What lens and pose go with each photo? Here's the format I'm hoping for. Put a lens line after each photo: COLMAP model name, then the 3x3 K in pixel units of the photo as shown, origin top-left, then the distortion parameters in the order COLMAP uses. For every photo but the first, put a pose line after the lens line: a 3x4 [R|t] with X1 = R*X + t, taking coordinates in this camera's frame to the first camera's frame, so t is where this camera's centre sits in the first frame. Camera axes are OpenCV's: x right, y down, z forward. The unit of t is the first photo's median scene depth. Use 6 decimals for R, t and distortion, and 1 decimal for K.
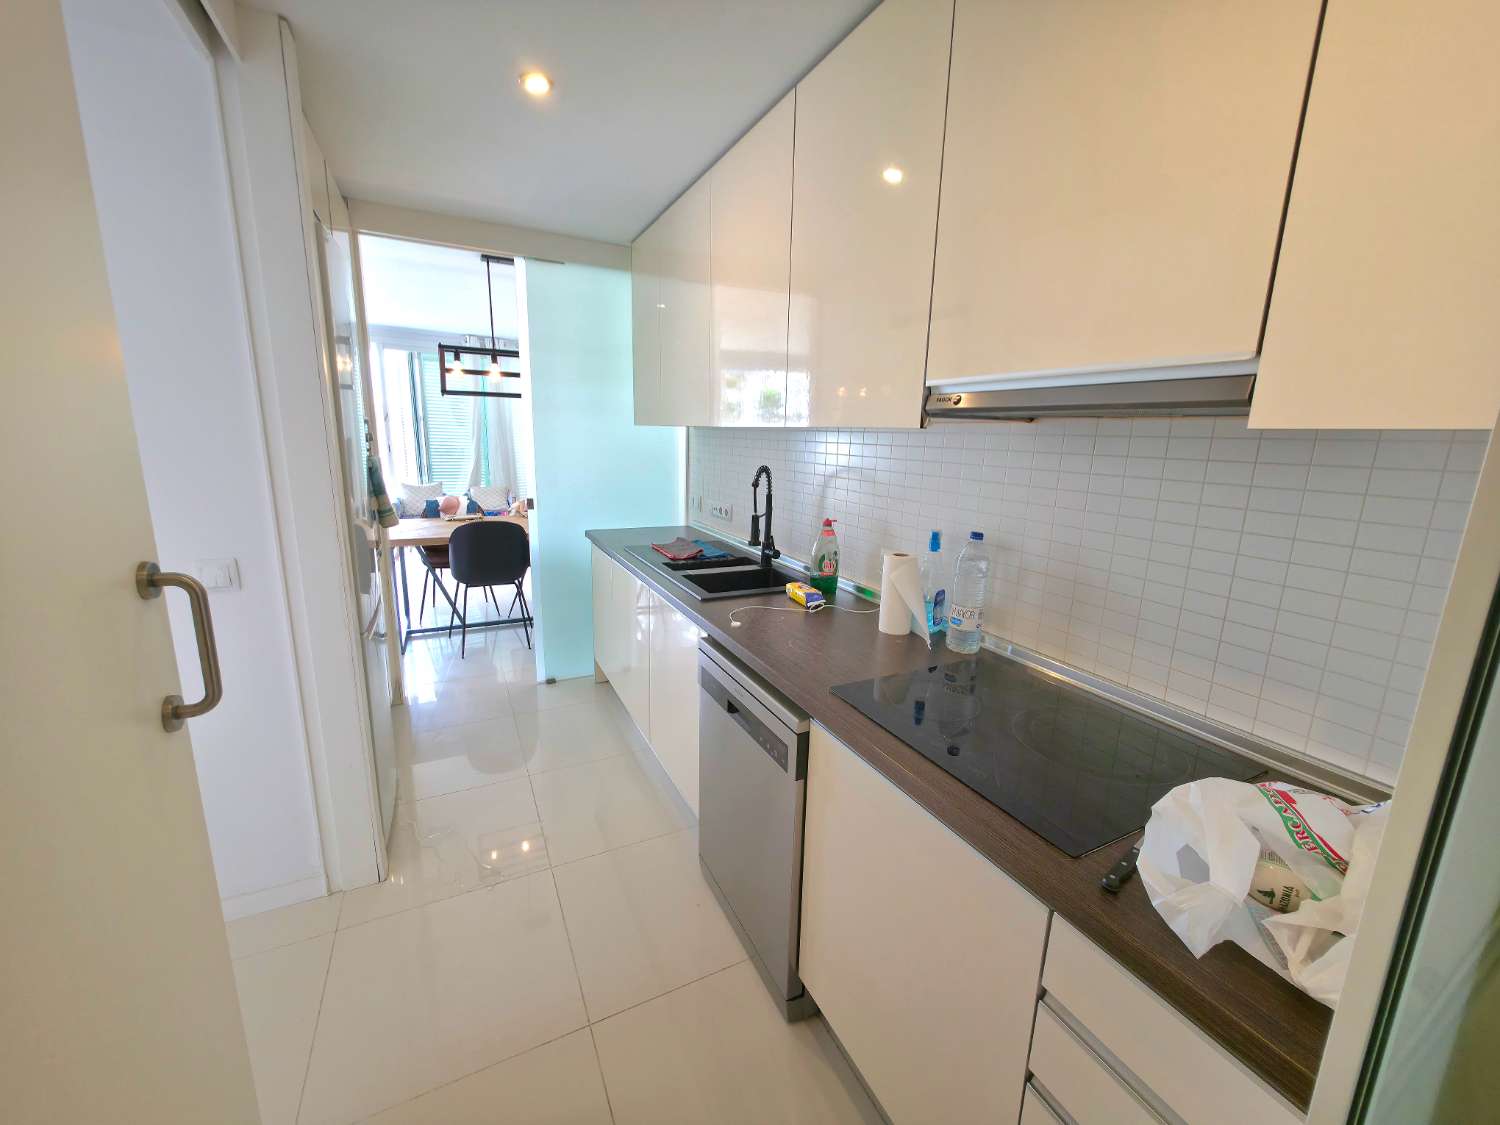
lens RADIAL K [[612.7, 0, 751.6], [0, 612.7, 557.7], [0, 0, 1]] dist [0.002853, 0.000512]
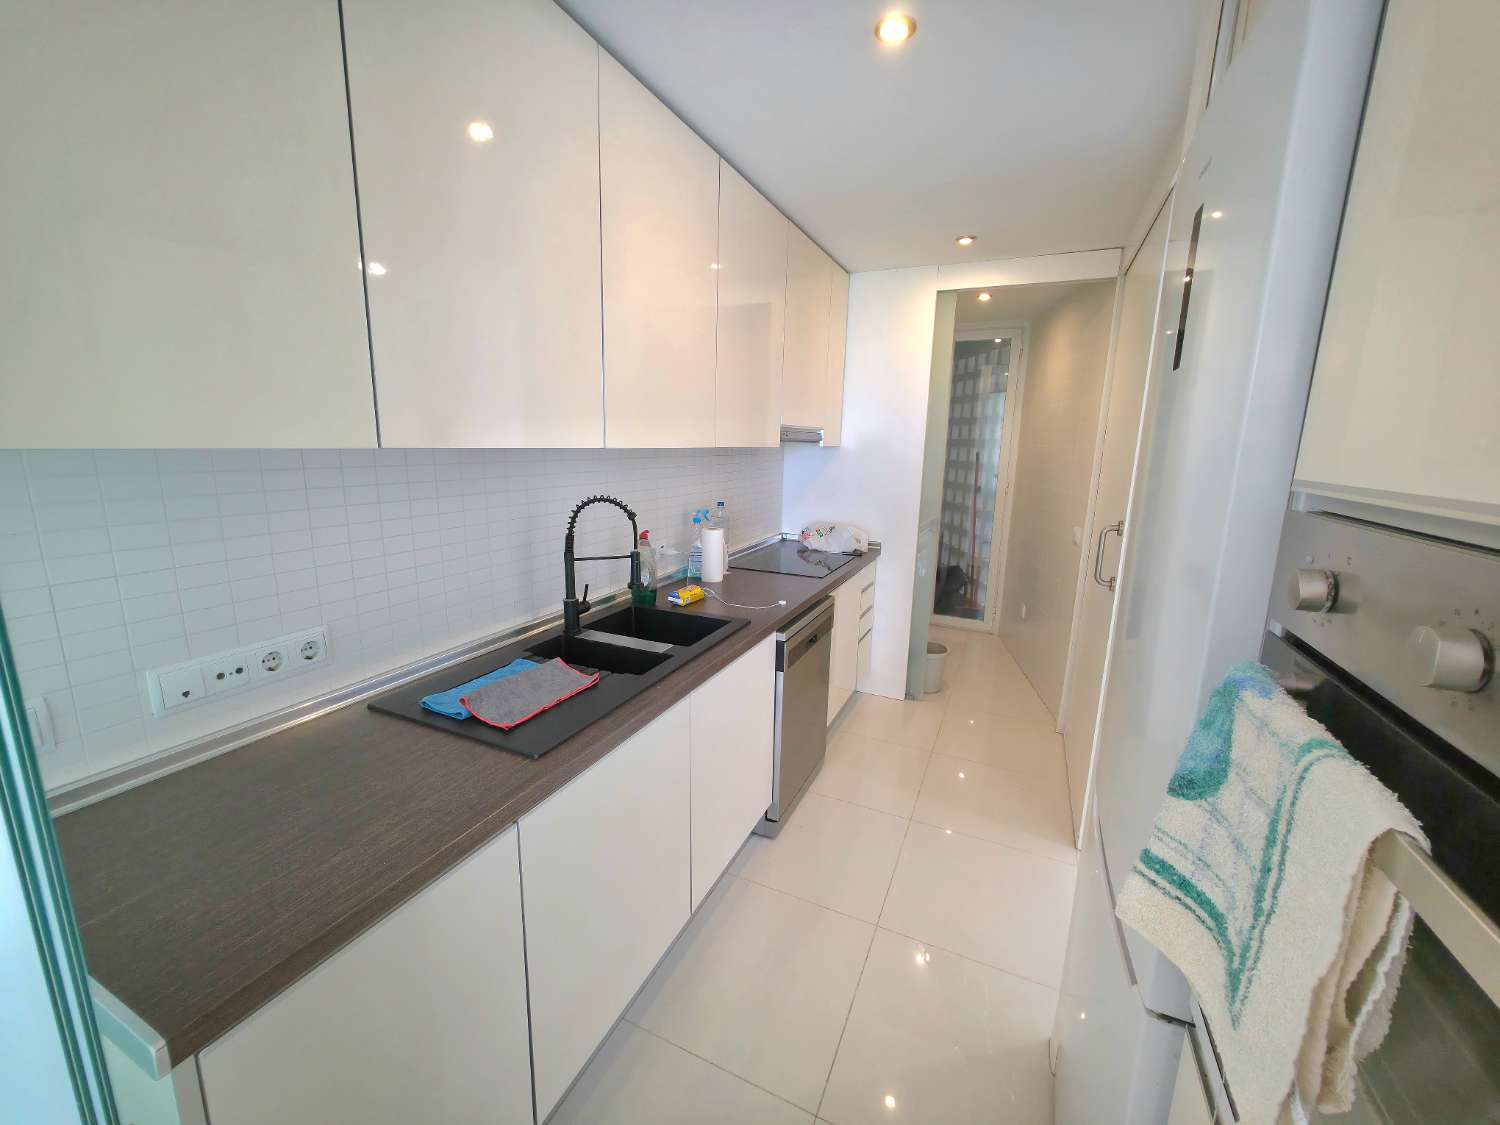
lens RADIAL K [[601.9, 0, 747.0], [0, 601.9, 557.1], [0, 0, 1]] dist [-0.000540, -0.000189]
pose [[-0.628975, -0.180680, 0.756138, -0.820463], [0.130229, 0.934388, 0.331601, -0.365316], [-0.766440, 0.307040, -0.564177, 1.548380]]
